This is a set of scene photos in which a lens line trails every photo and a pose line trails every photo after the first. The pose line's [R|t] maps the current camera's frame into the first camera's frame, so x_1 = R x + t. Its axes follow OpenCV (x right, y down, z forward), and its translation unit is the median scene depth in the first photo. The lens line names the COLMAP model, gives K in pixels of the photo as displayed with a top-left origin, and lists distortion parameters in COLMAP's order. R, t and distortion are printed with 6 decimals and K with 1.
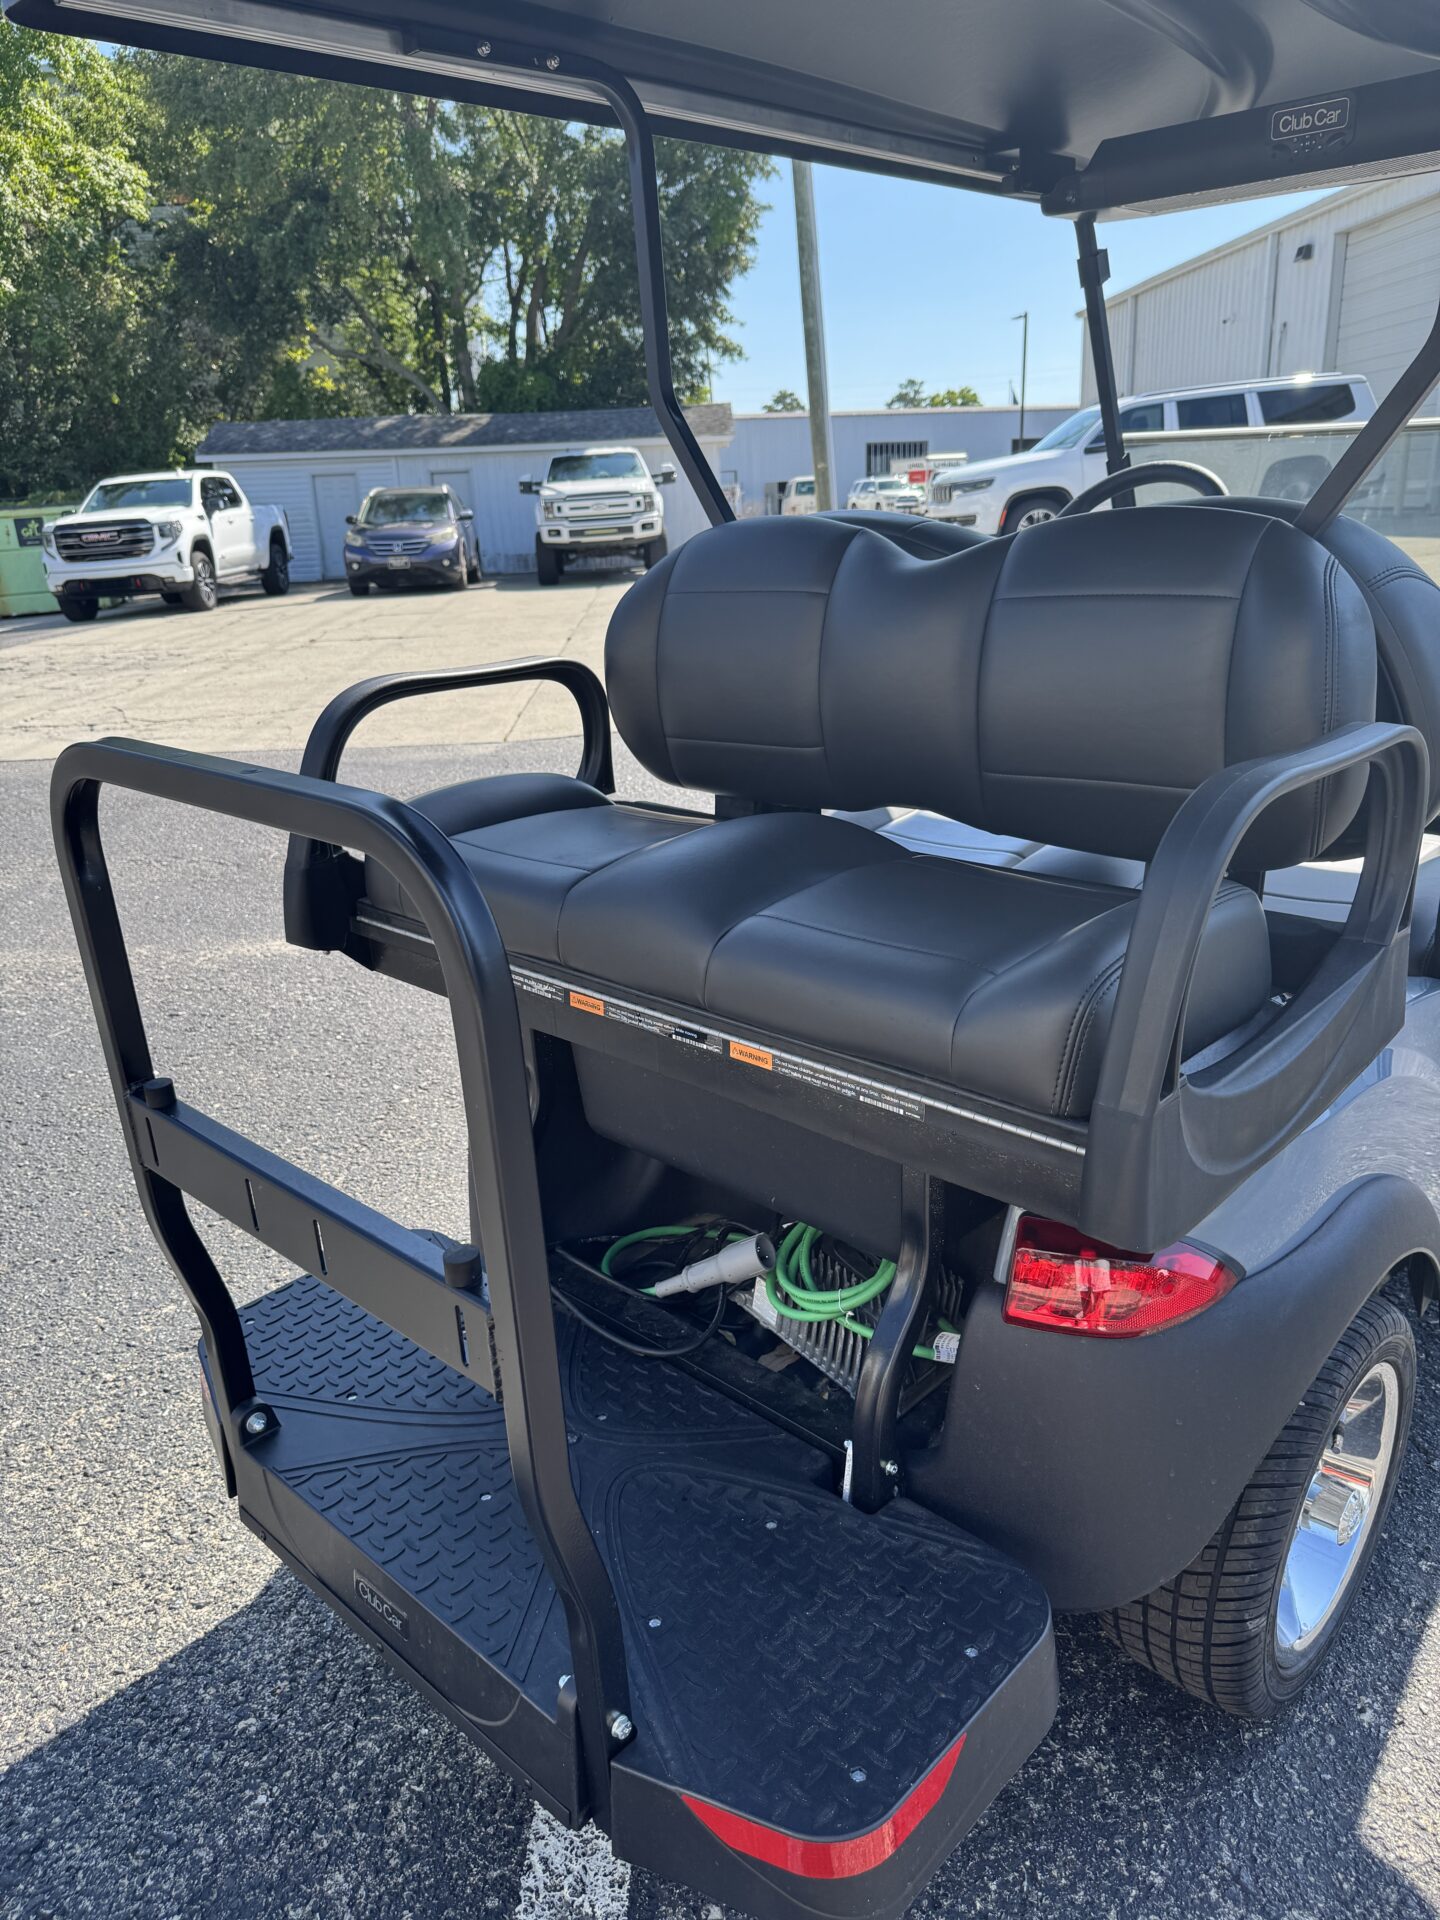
lens RADIAL K [[1367.2, 0, 726.4], [0, 1367.2, 973.5], [0, 0, 1]] dist [-0.022625, -0.001356]
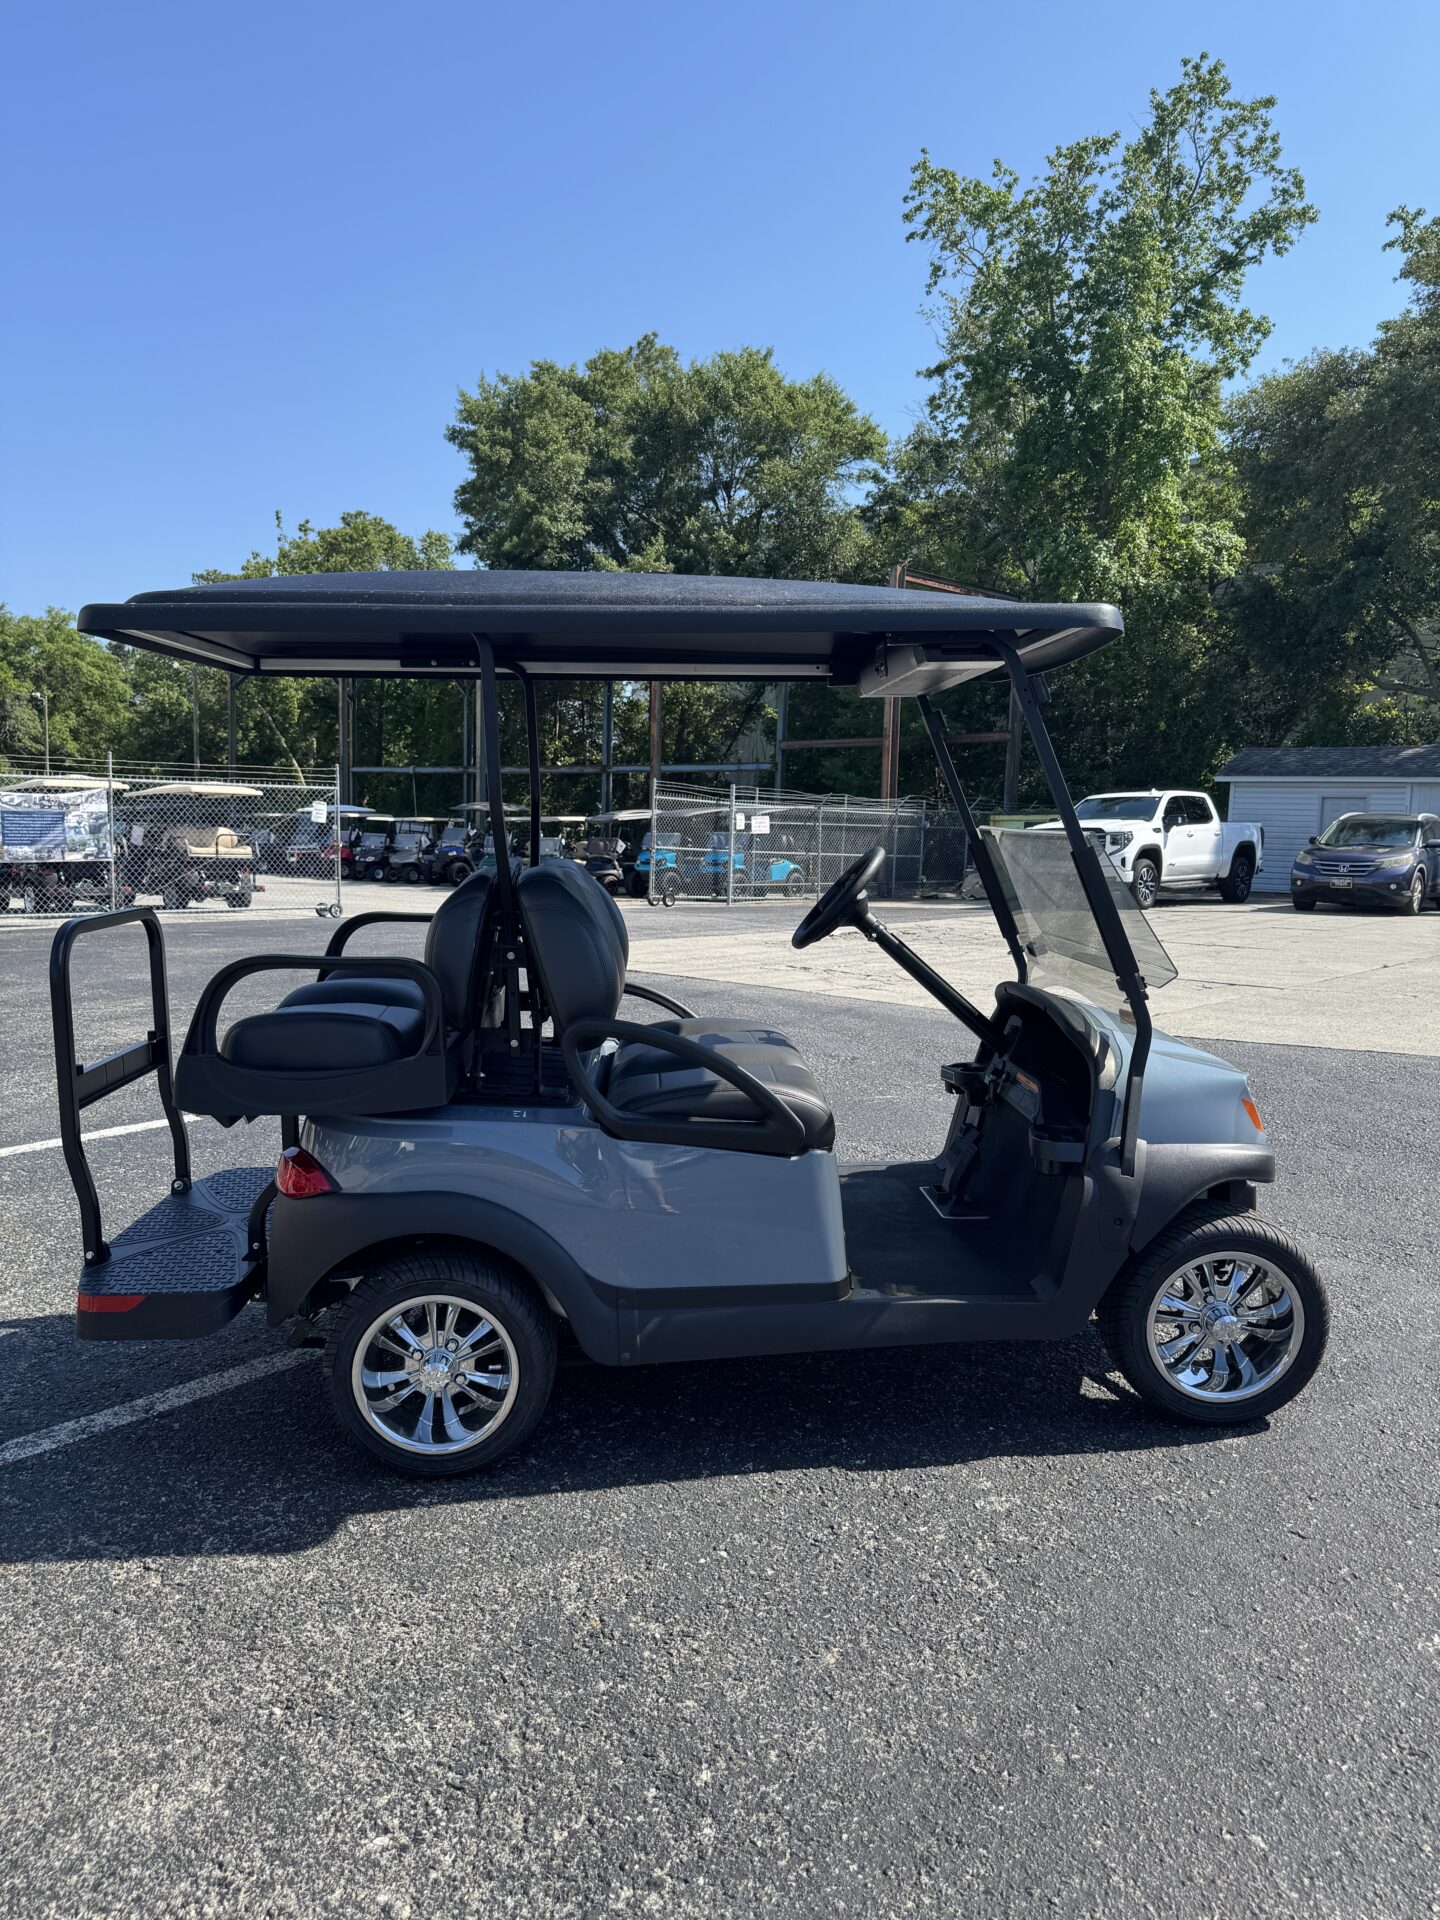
lens RADIAL K [[1367.2, 0, 729.9], [0, 1367.2, 962.2], [0, 0, 1]] dist [-0.022625, -0.001356]
pose [[0.713639, 0.118714, -0.690381, 0.136022], [-0.268330, 0.956693, -0.112863, -0.003942], [0.647085, 0.265793, 0.714588, -0.016140]]
